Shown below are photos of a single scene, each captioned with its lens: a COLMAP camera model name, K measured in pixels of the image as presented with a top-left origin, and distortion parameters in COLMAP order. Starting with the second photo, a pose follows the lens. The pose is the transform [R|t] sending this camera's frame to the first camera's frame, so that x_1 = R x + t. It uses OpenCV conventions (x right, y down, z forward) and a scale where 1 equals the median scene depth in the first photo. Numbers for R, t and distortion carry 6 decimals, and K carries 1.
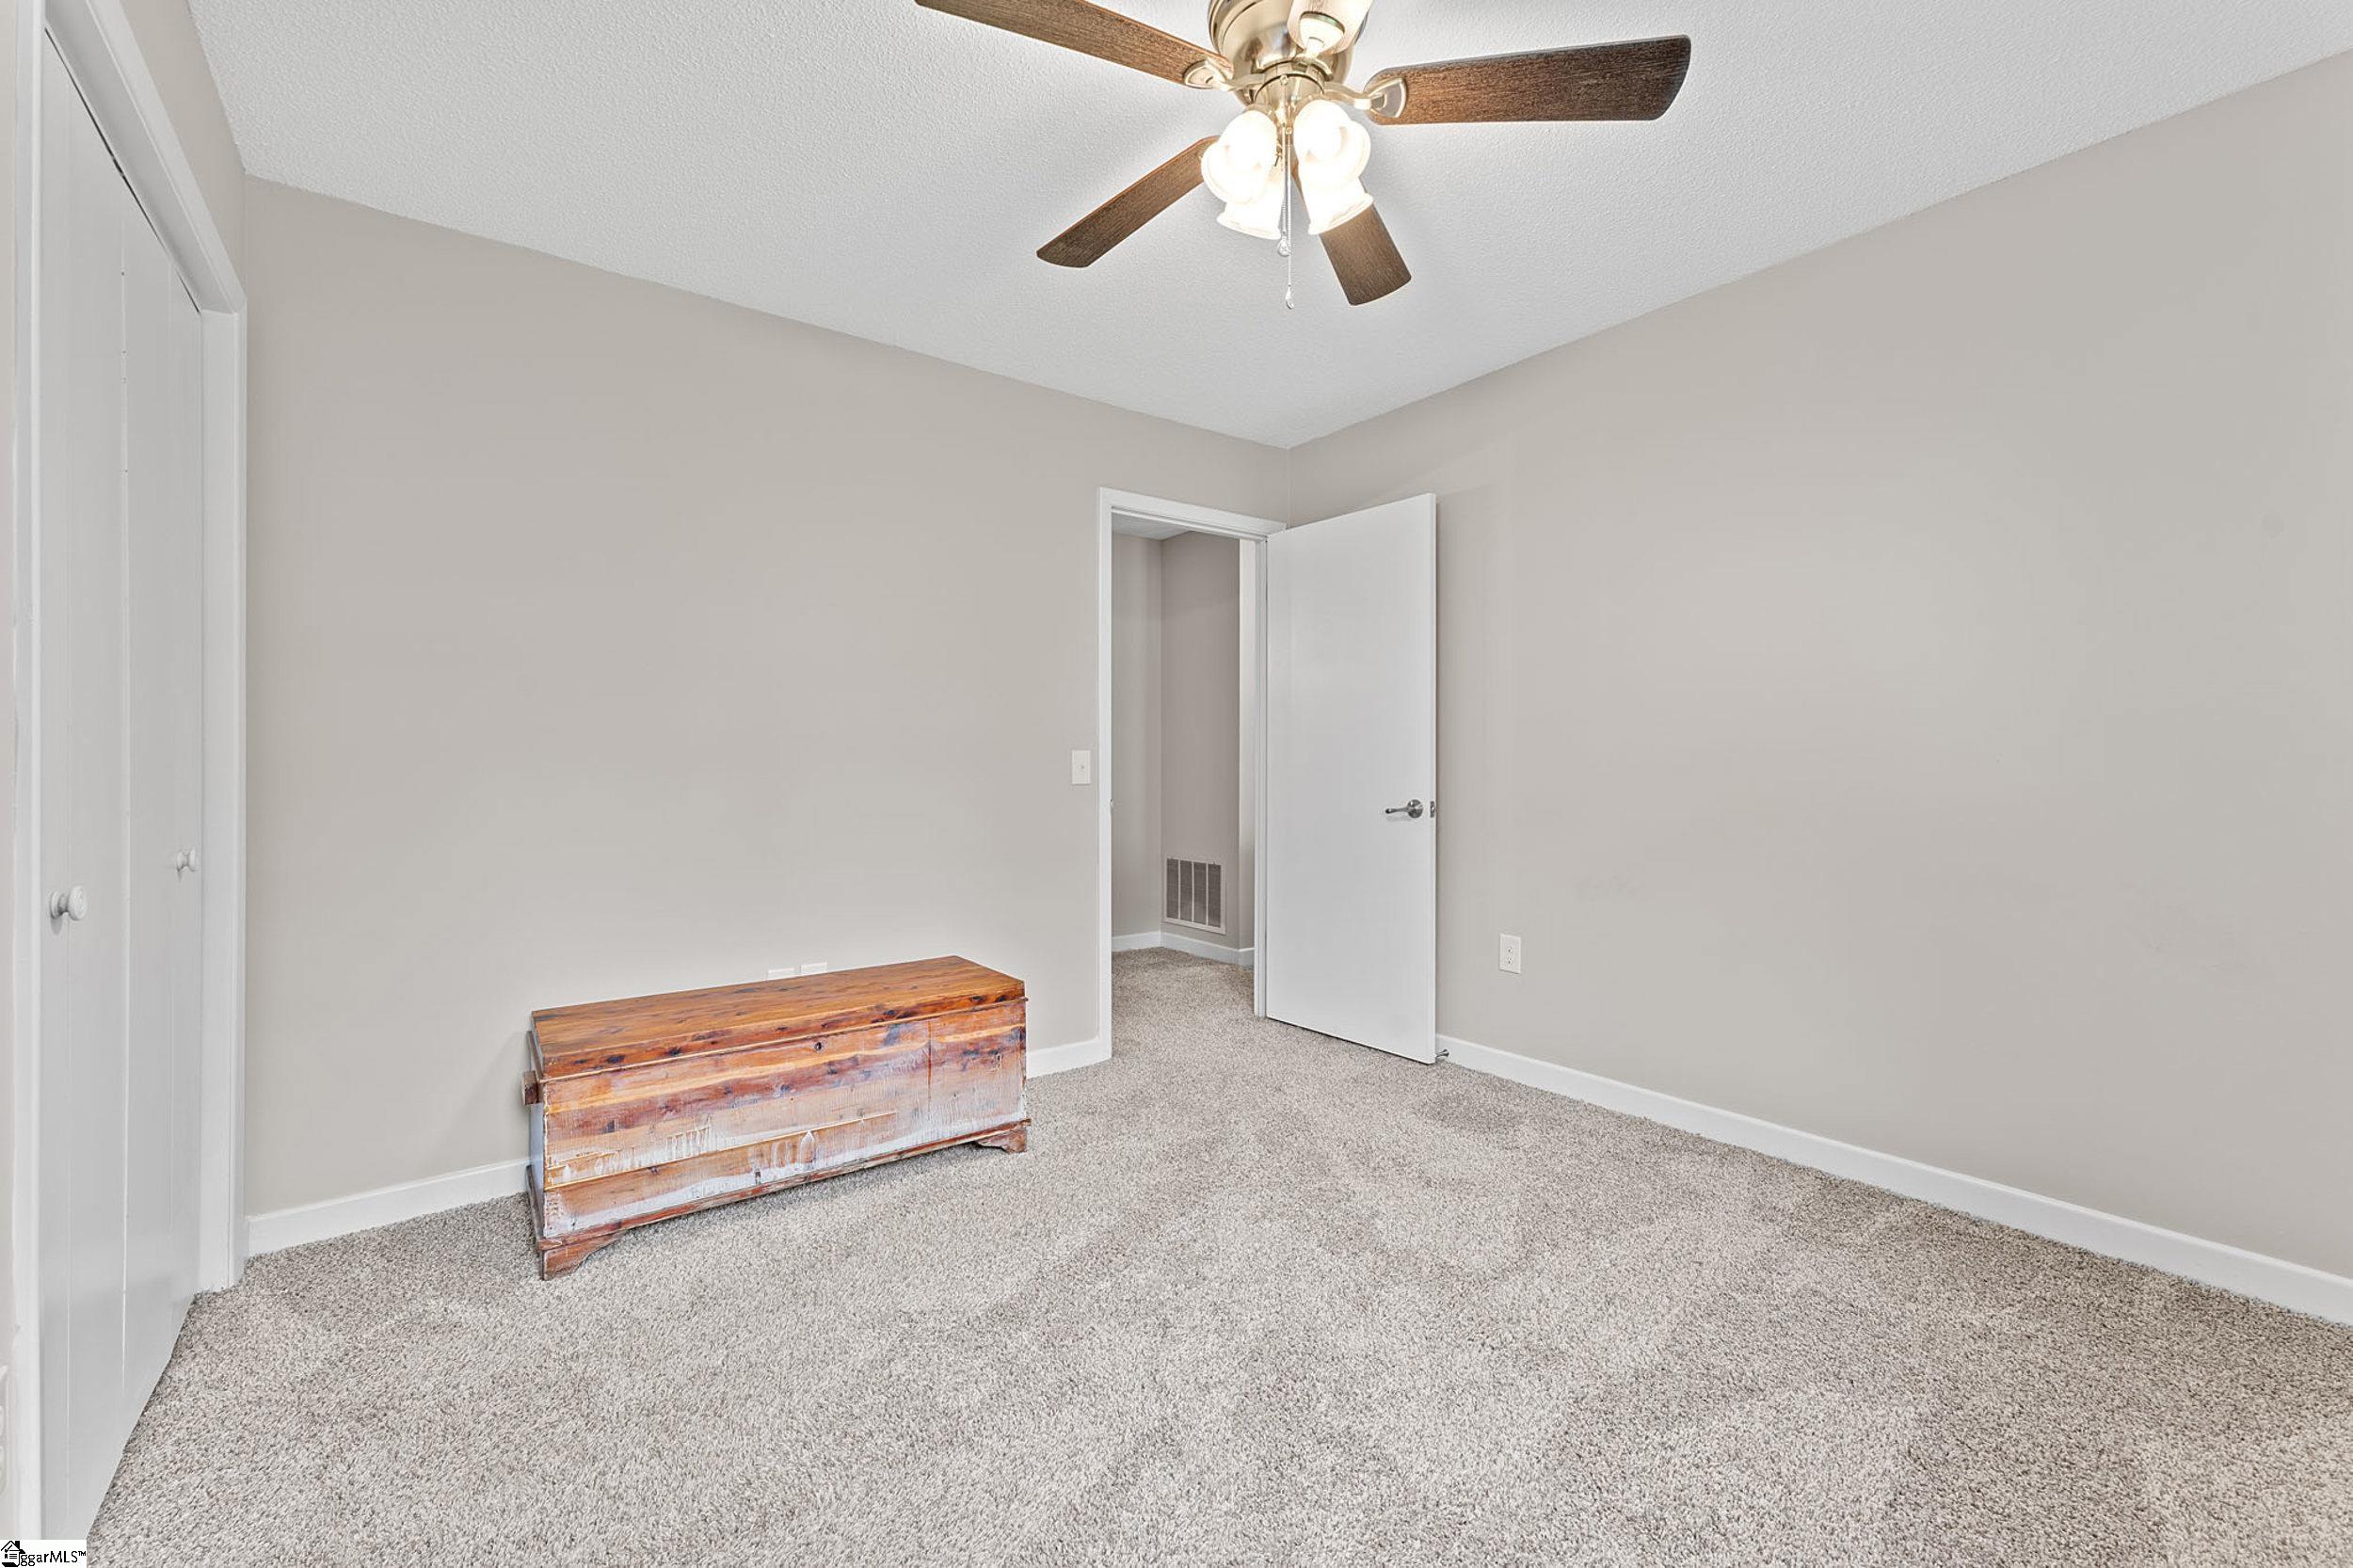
lens RADIAL K [[956.2, 0, 1183.9], [0, 956.2, 761.0], [0, 0, 1]] dist [0.004107, -0.000581]
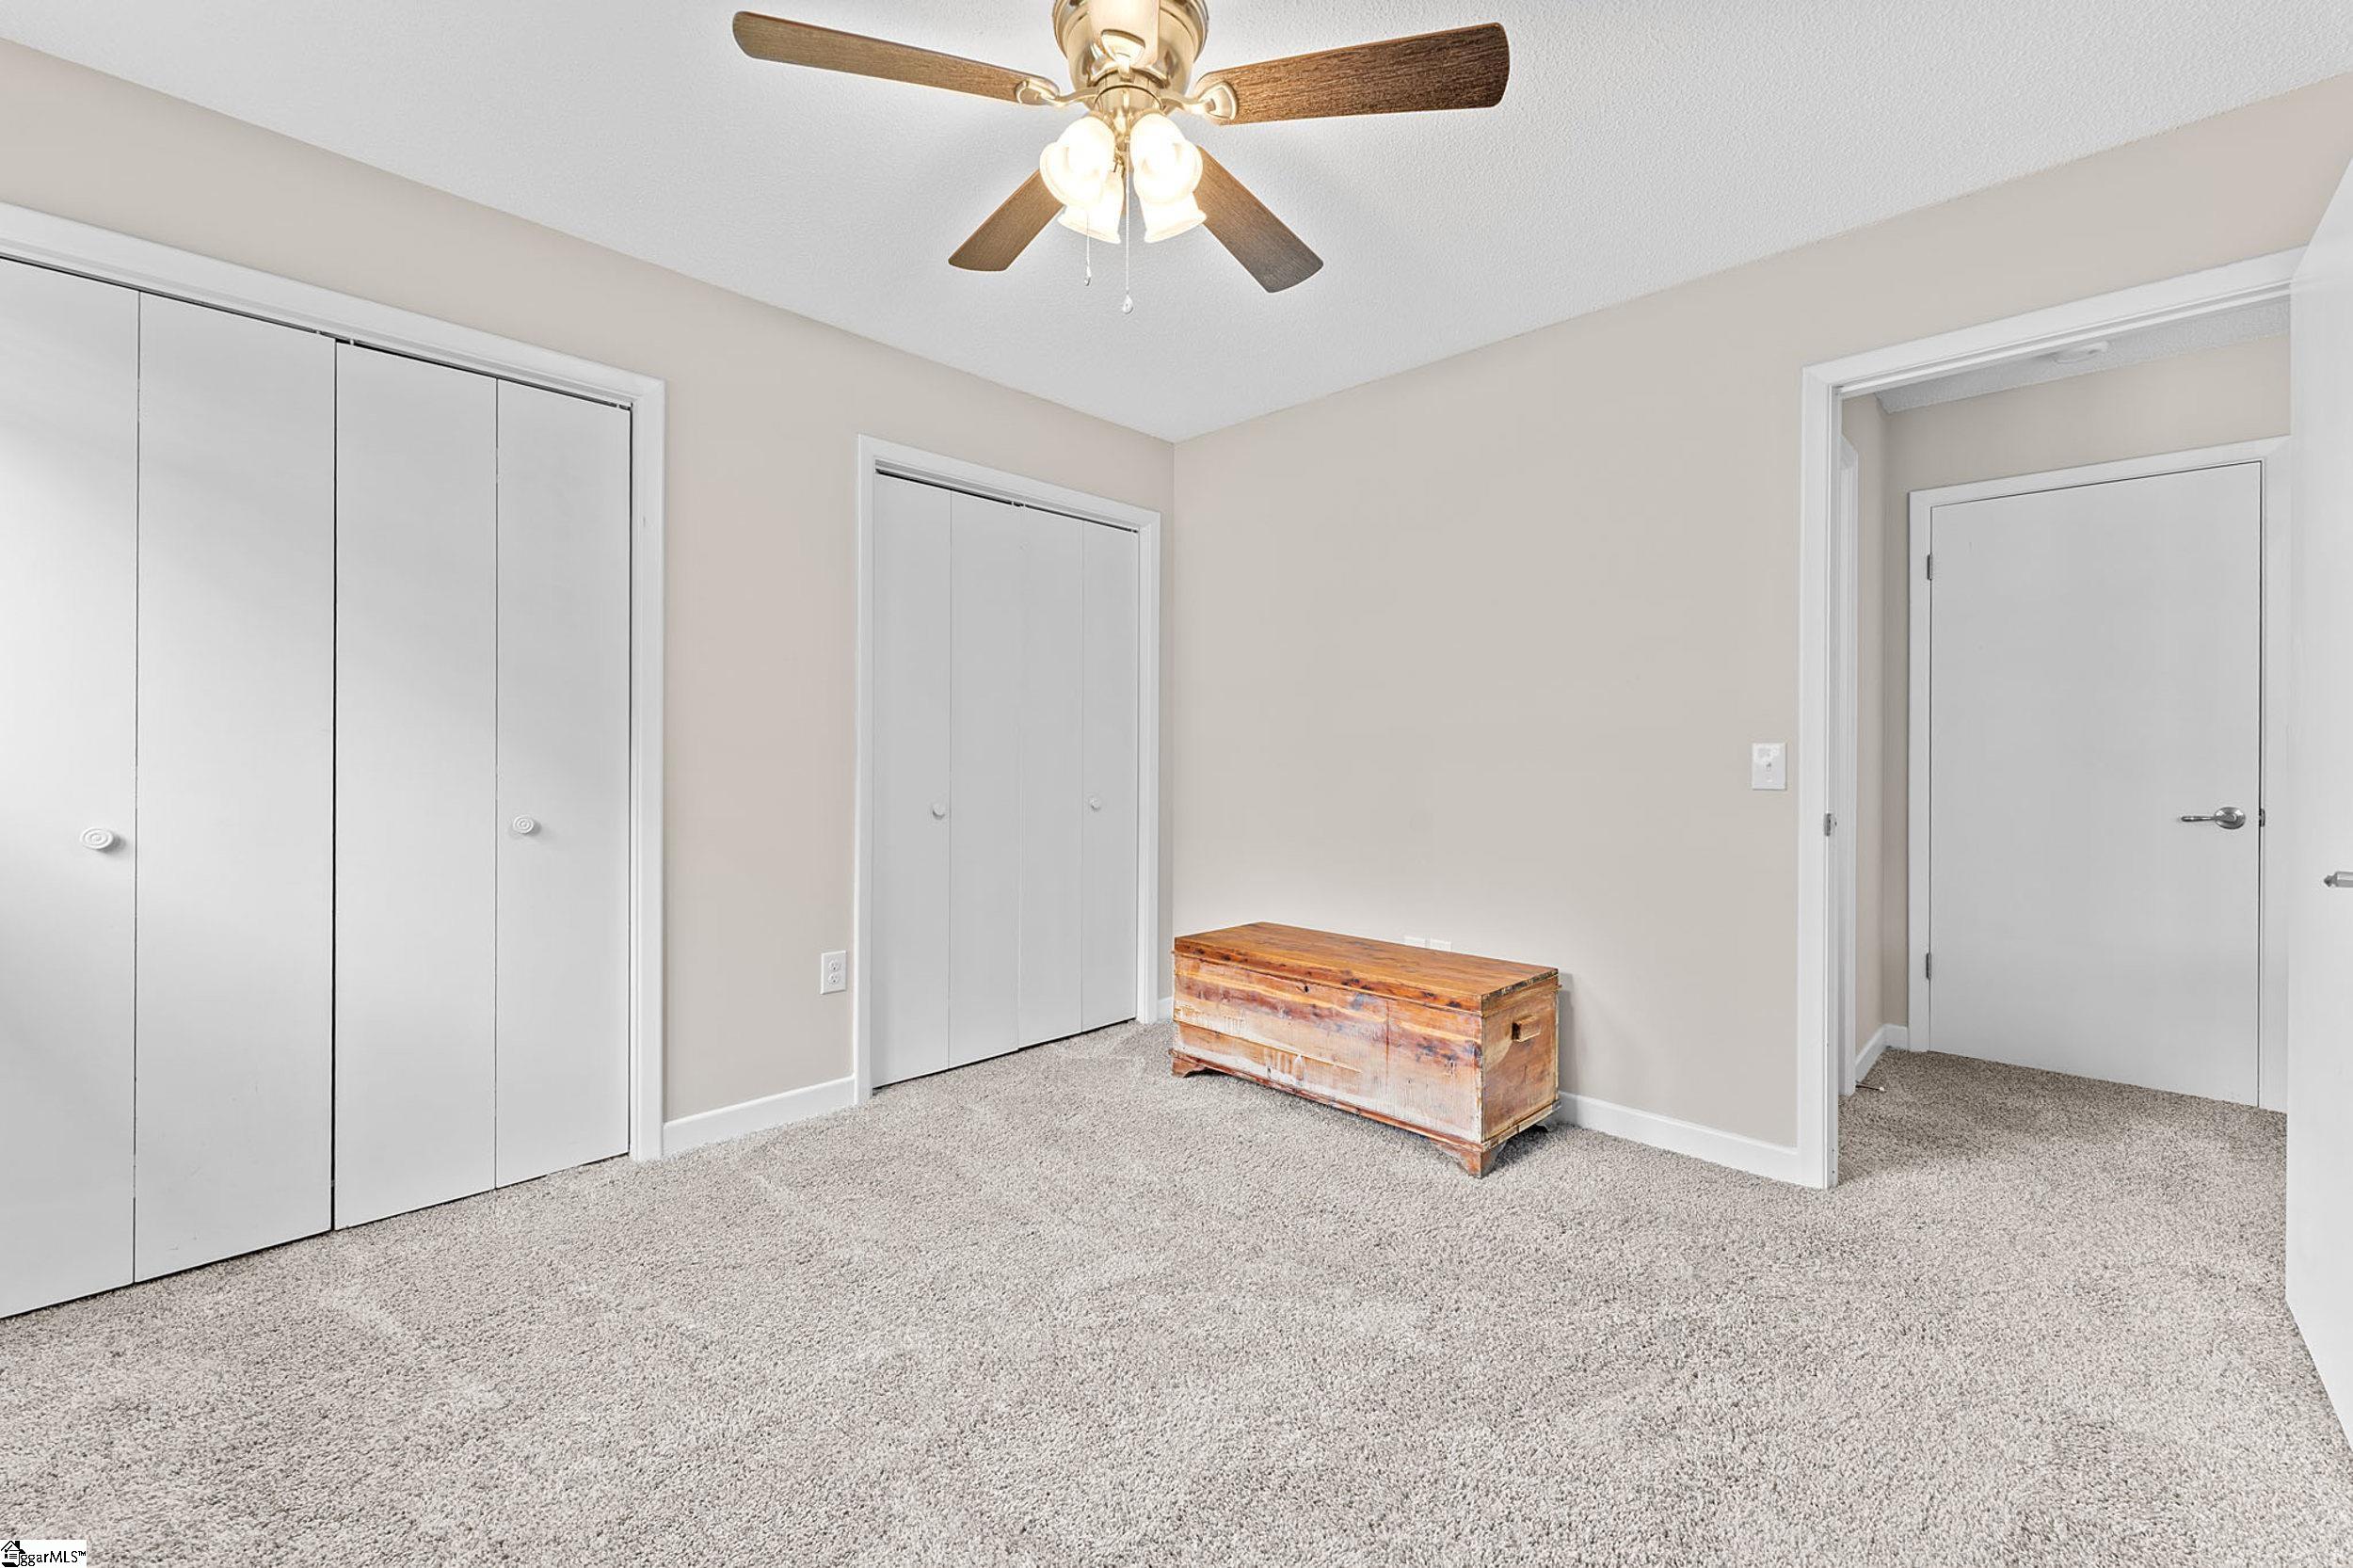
lens RADIAL K [[956.2, 0, 1152.4], [0, 956.2, 753.4], [0, 0, 1]] dist [0.004107, -0.000581]
pose [[0.135093, -0.001063, -0.990832, 0.795358], [-0.001250, 0.999998, -0.001243, -0.002502], [0.990832, 0.001406, 0.135091, 0.627418]]
